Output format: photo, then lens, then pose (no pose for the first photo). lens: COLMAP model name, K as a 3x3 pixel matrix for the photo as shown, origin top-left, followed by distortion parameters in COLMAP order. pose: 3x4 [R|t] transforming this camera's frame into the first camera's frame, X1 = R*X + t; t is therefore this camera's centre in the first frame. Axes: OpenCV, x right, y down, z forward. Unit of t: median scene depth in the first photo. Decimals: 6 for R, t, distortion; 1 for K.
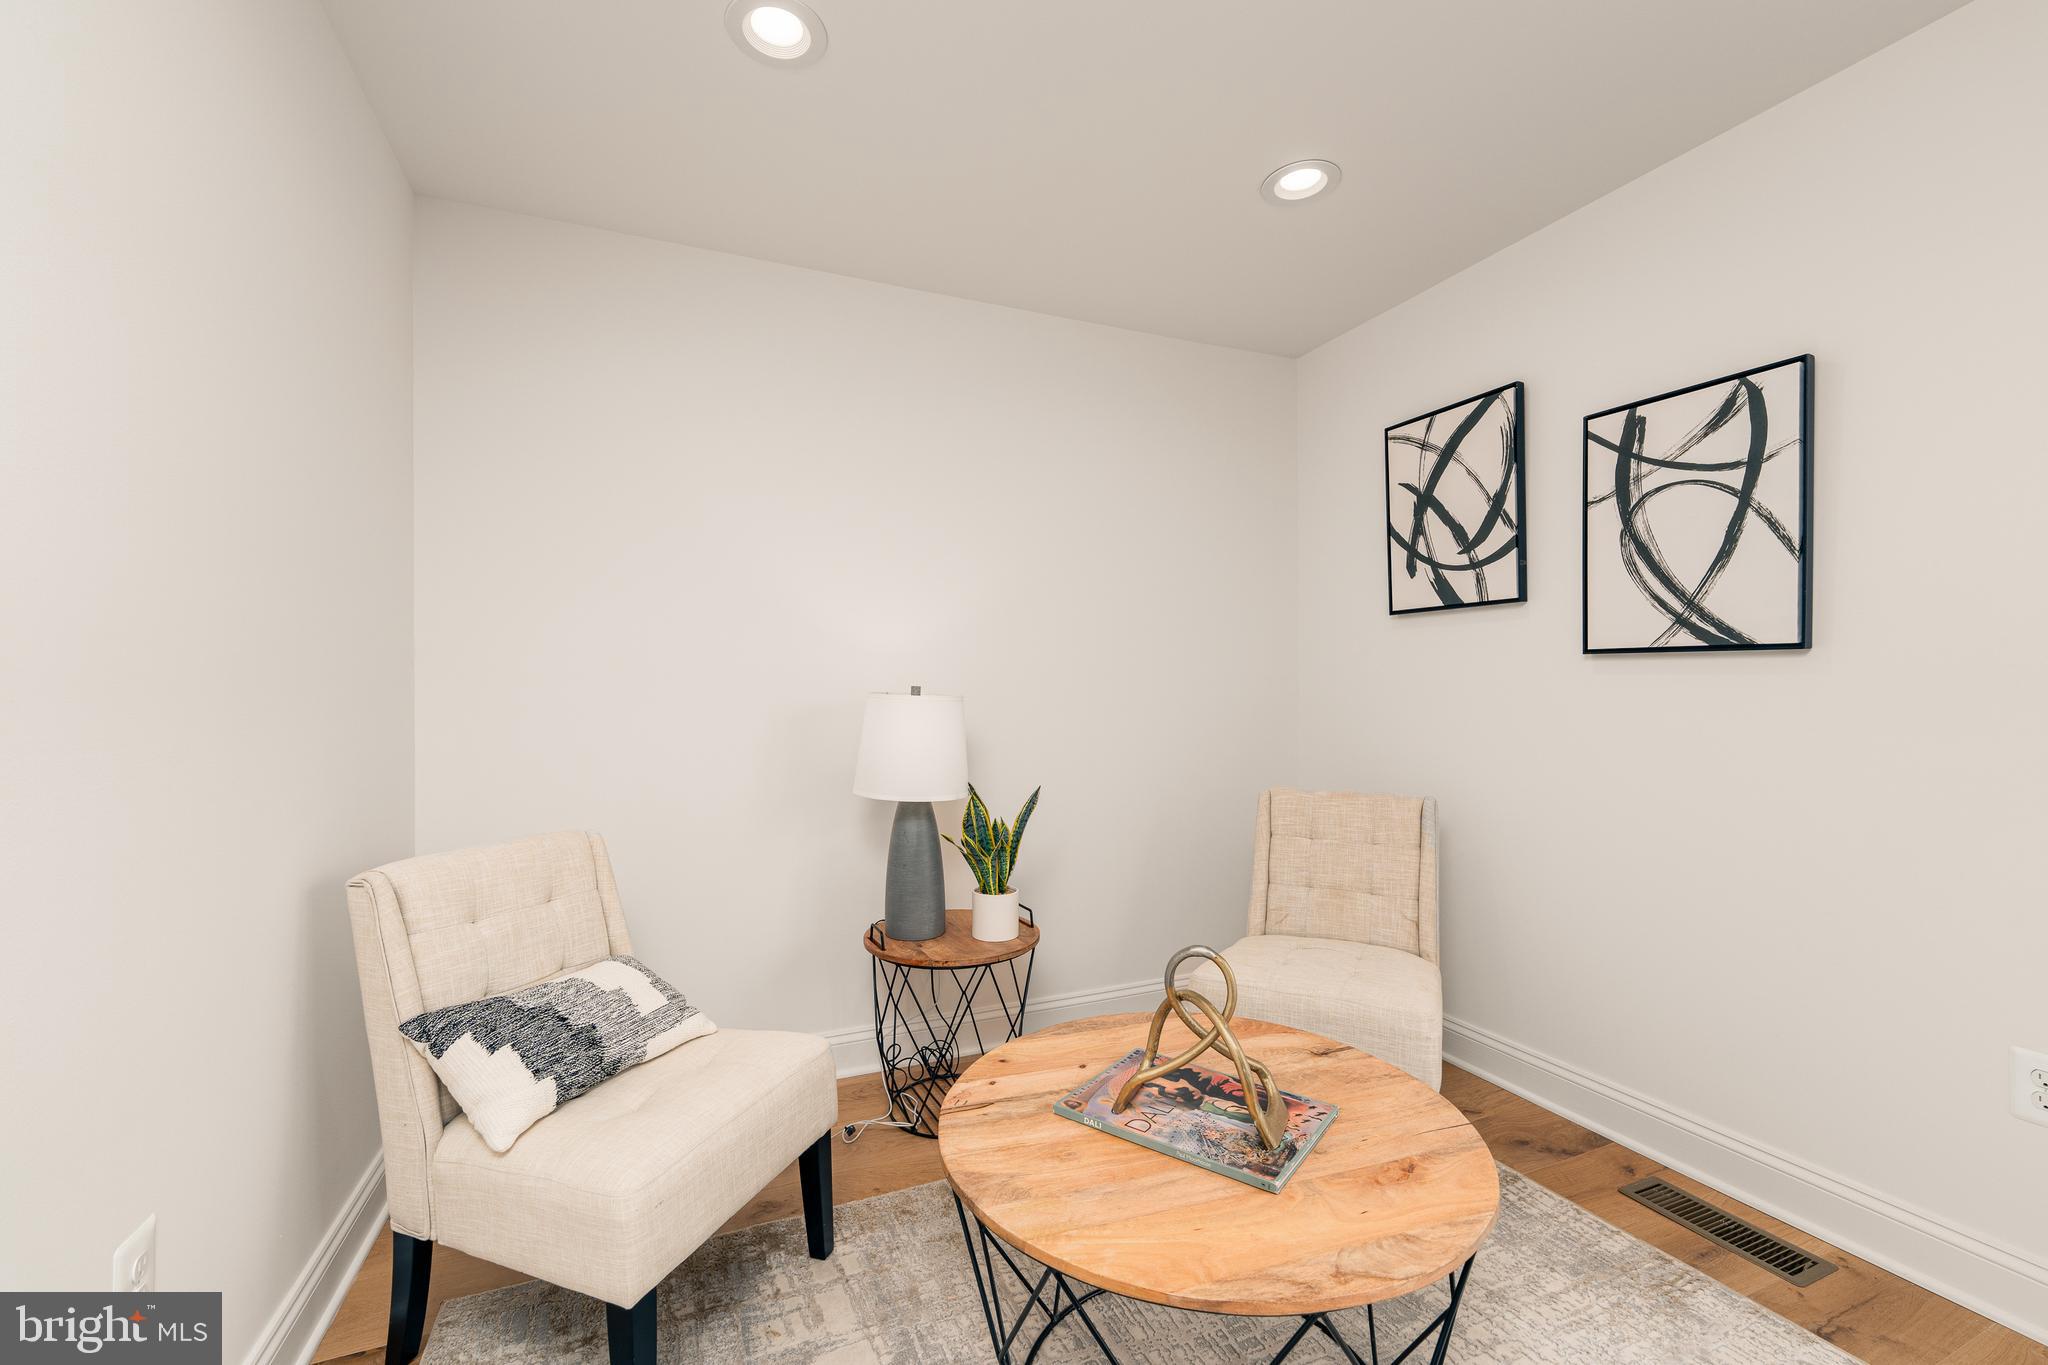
lens RADIAL K [[840.2, 0, 1018.6], [0, 840.2, 686.6], [0, 0, 1]] dist [-0.000387, -0.000808]
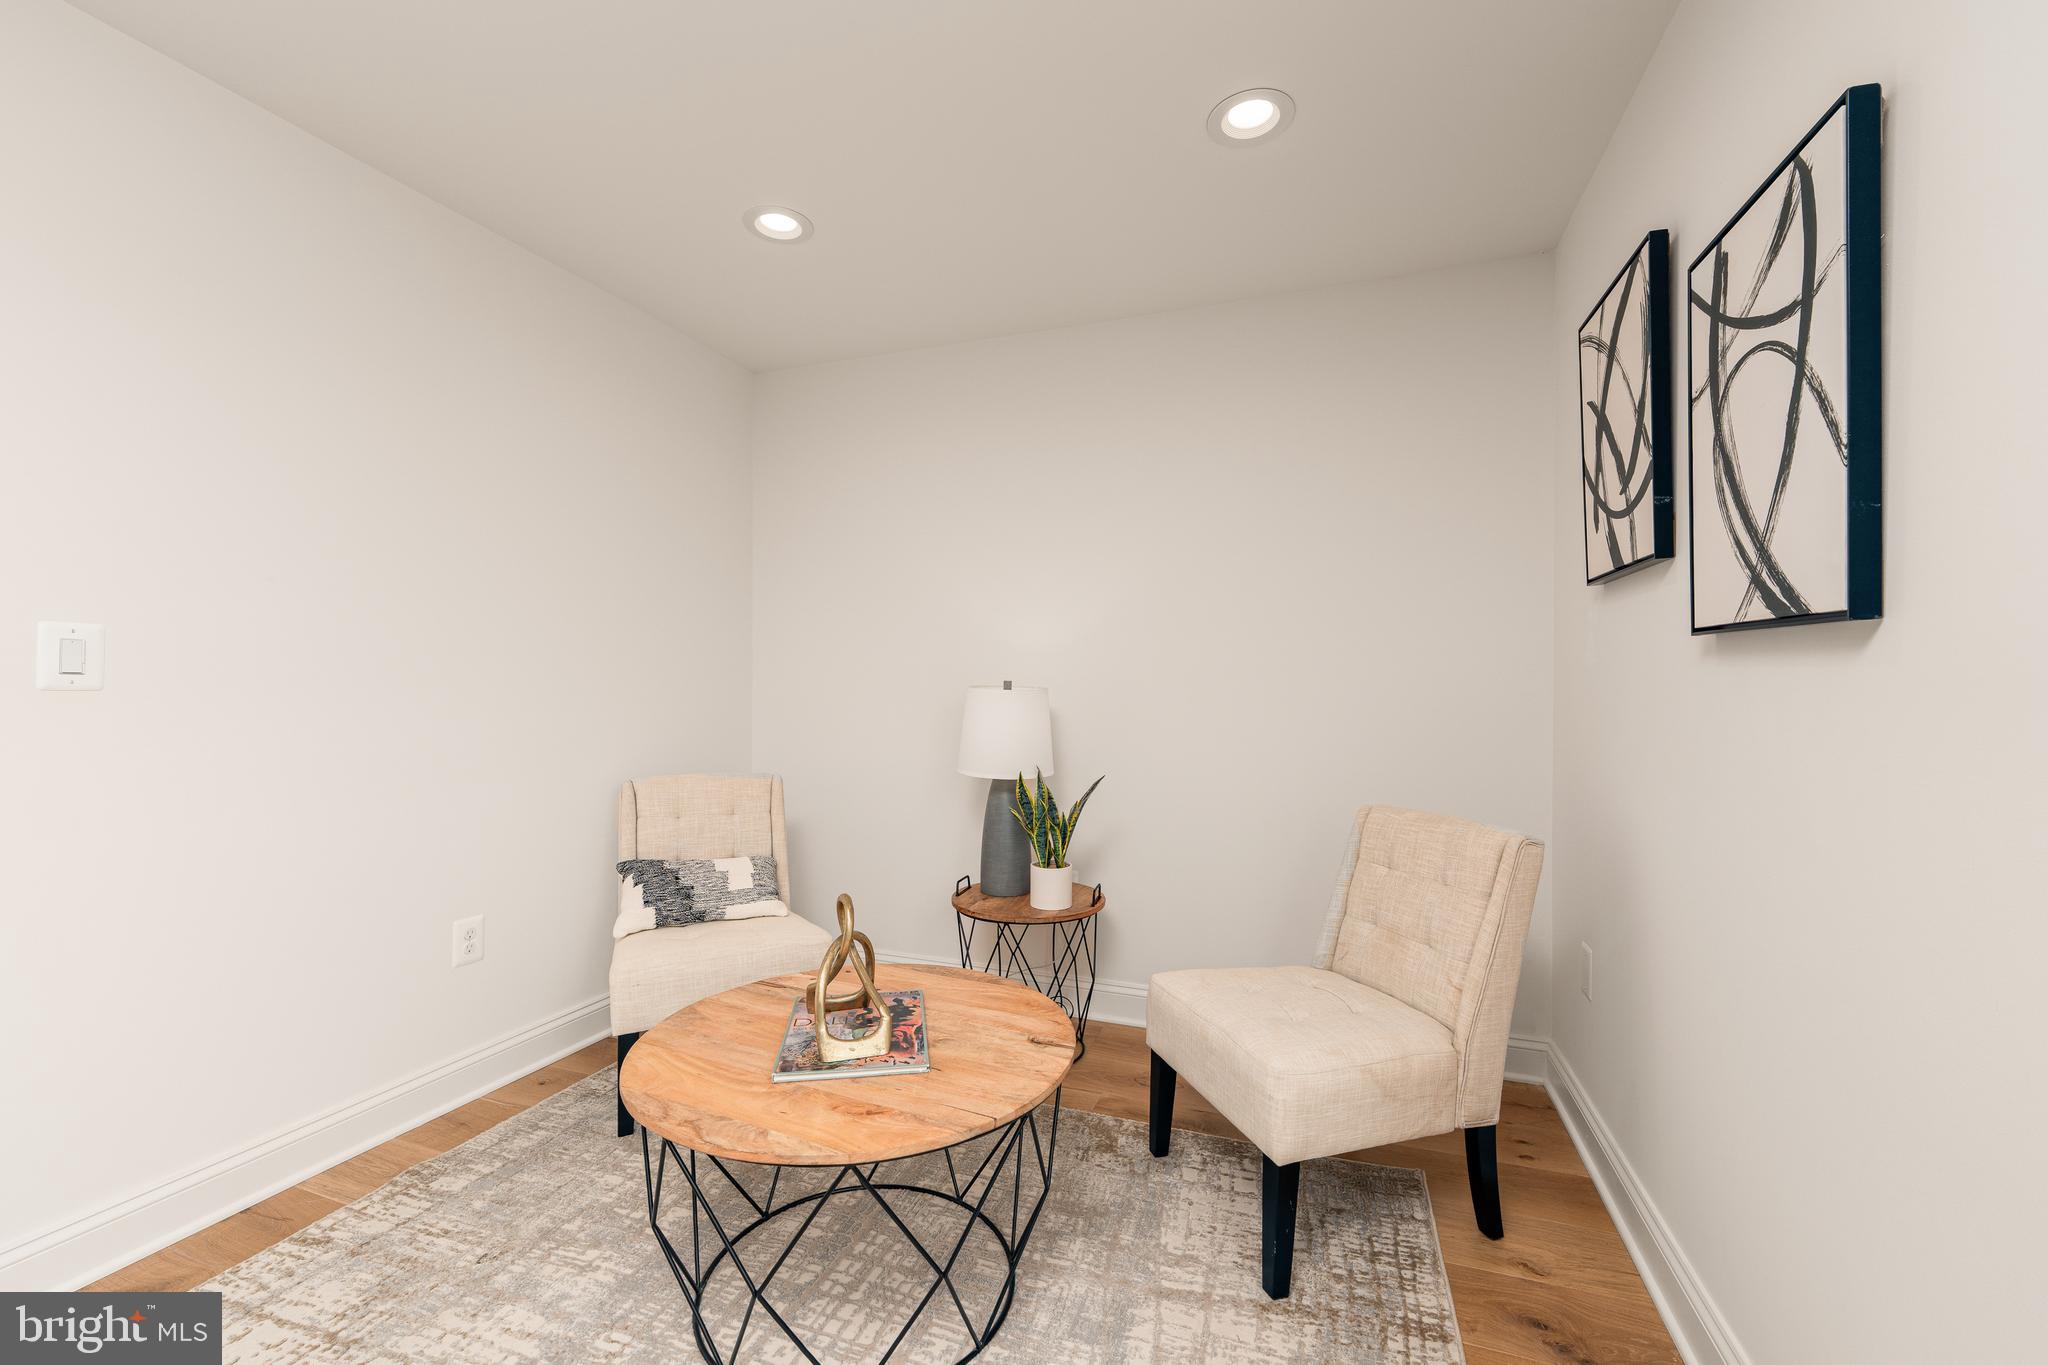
lens RADIAL K [[840.2, 0, 1018.6], [0, 840.2, 686.6], [0, 0, 1]] dist [-0.000387, -0.000808]
pose [[0.722619, 0.008587, -0.691193, 0.825084], [-0.003812, 0.999957, 0.008438, -0.003327], [0.691236, -0.003463, 0.722621, 0.194286]]
